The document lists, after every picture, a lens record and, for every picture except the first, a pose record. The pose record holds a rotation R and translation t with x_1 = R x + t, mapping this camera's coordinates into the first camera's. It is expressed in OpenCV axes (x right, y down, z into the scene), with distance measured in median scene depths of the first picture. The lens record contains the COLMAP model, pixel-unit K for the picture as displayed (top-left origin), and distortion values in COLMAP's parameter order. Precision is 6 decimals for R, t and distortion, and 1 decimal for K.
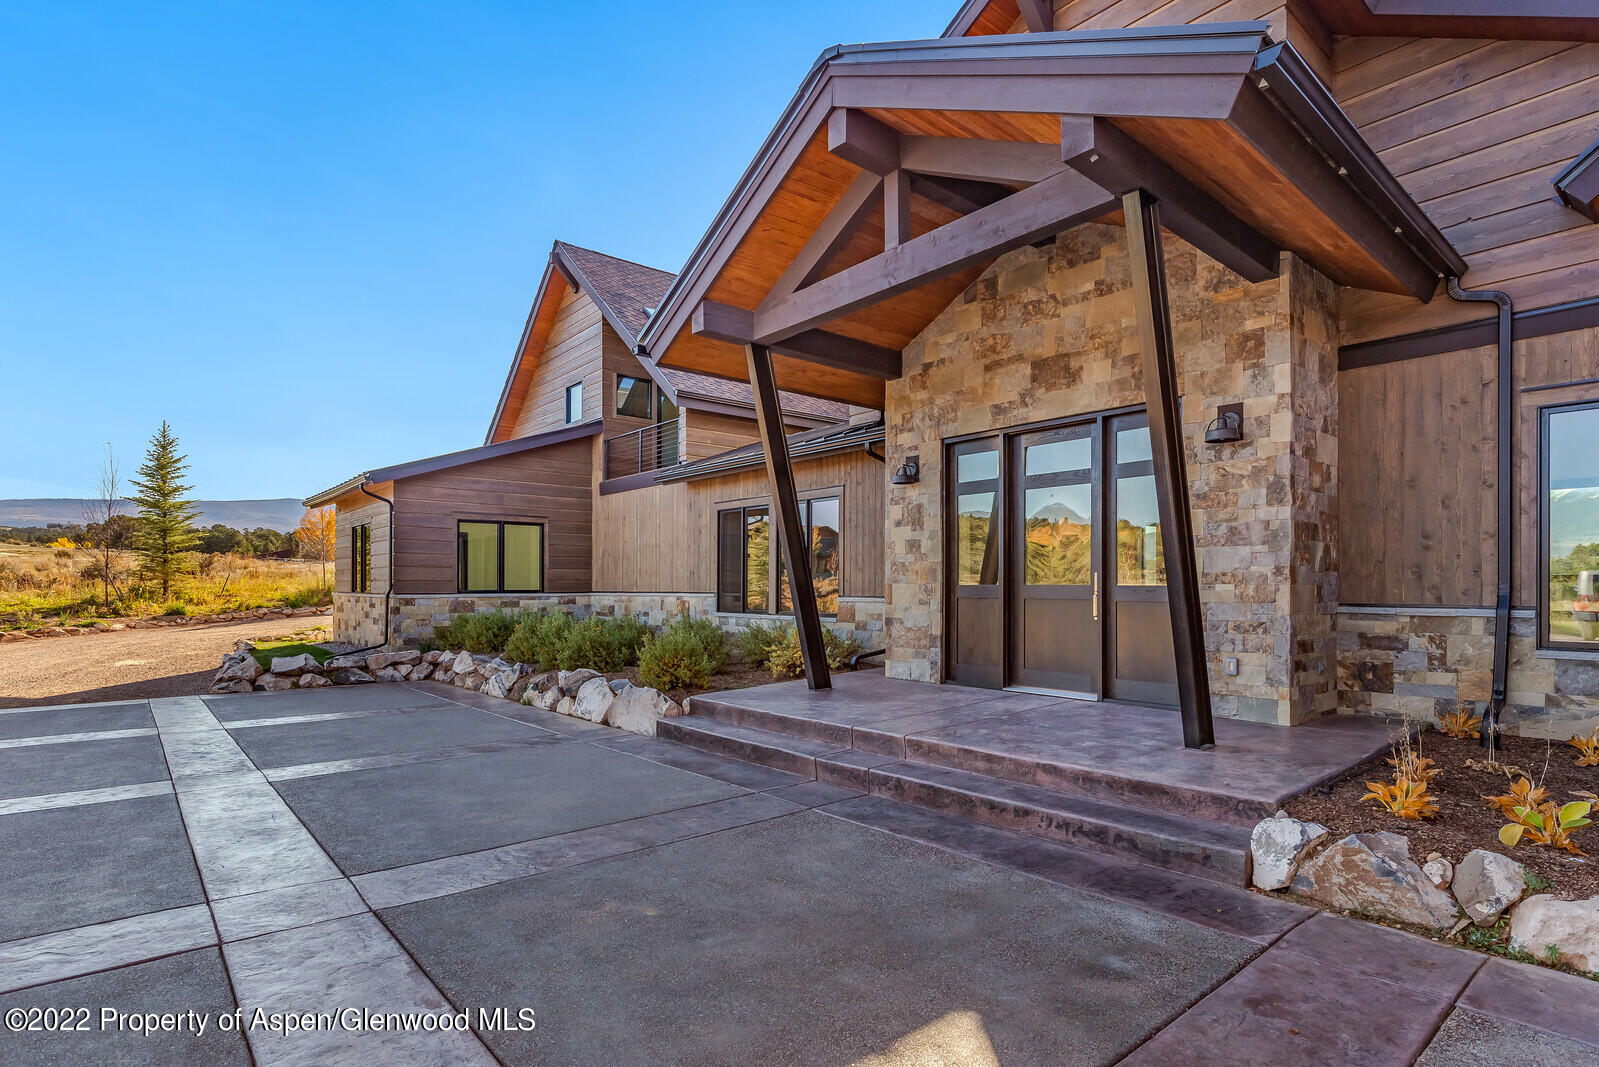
lens RADIAL K [[815.8, 0, 807.6], [0, 815.8, 585.0], [0, 0, 1]] dist [-0.001256, -0.000055]
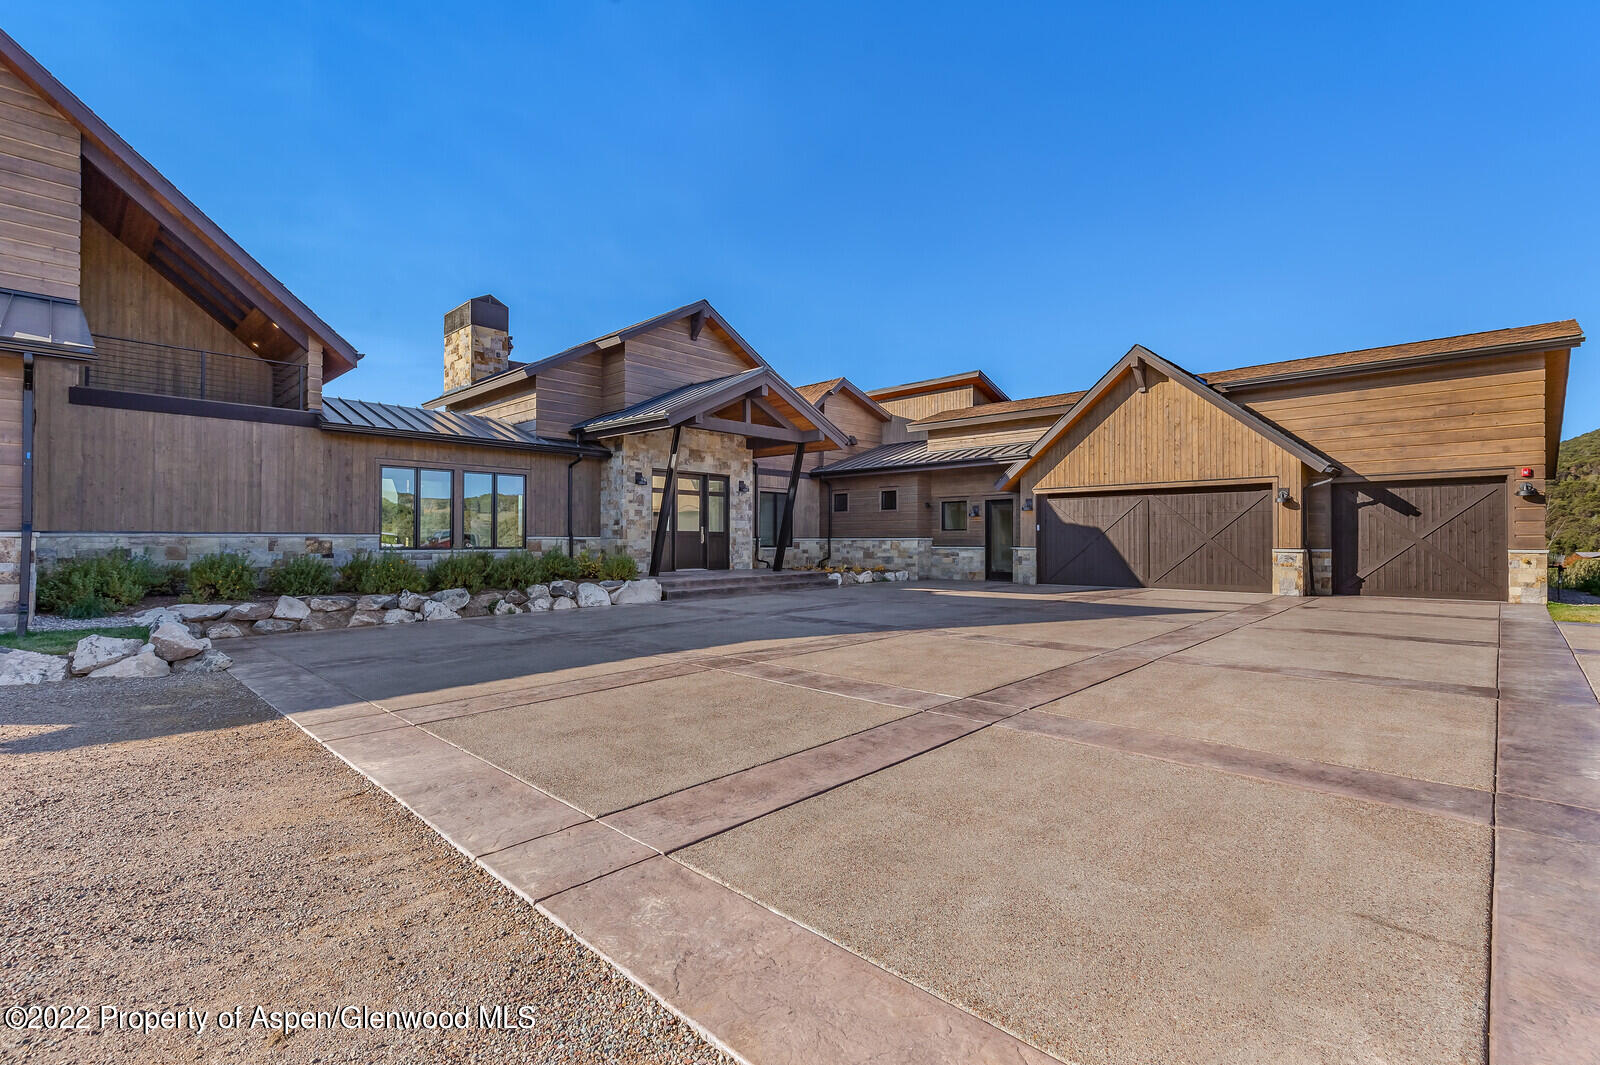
lens RADIAL K [[713.5, 0, 804.2], [0, 713.5, 535.0], [0, 0, 1]] dist [0.000361, 0.000028]
pose [[-0.105015, 0.009258, 0.994428, -1.930519], [-0.003139, 0.999949, -0.009641, 0.031425], [-0.994466, -0.004134, -0.104980, 0.785897]]
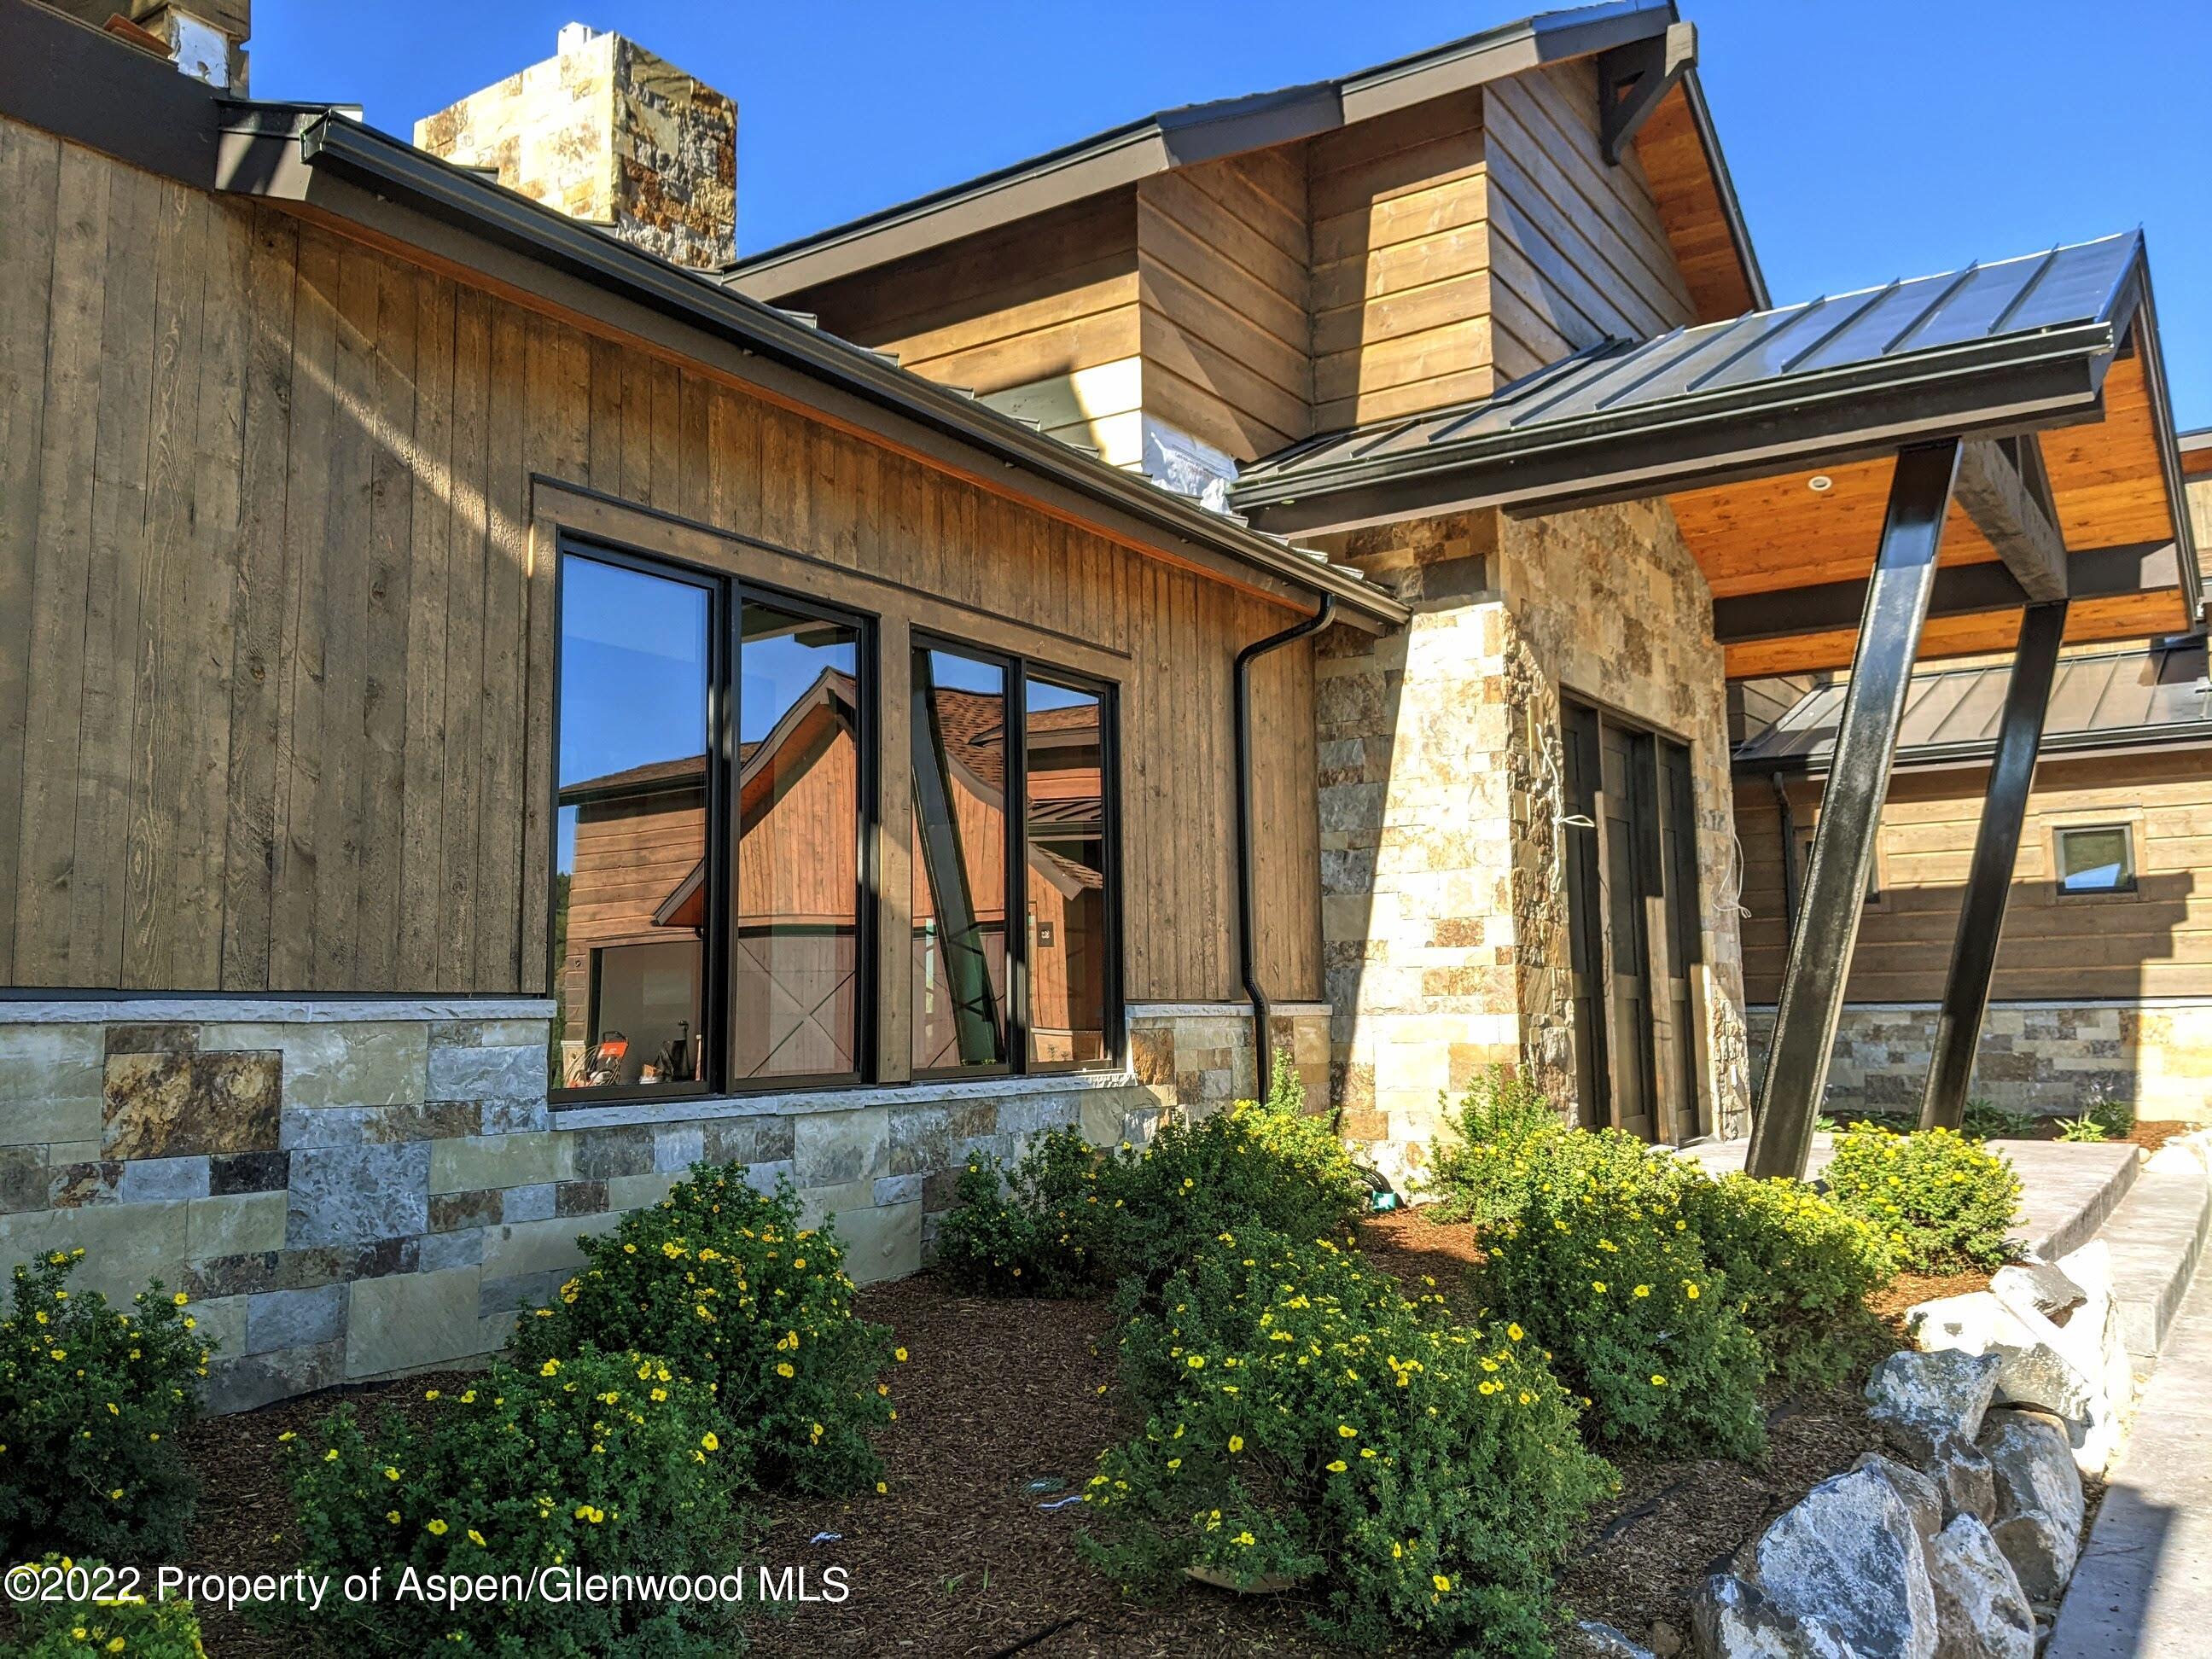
lens RADIAL K [[1767.5, 0, 1103.0], [0, 1767.5, 828.2], [0, 0, 1]] dist [0.007678, 0.001341]
pose [[-0.268132, 0.111531, 0.956904, -0.799636], [0.014699, 0.993634, -0.111693, 0.028753], [-0.963270, -0.015883, -0.268064, 1.573670]]
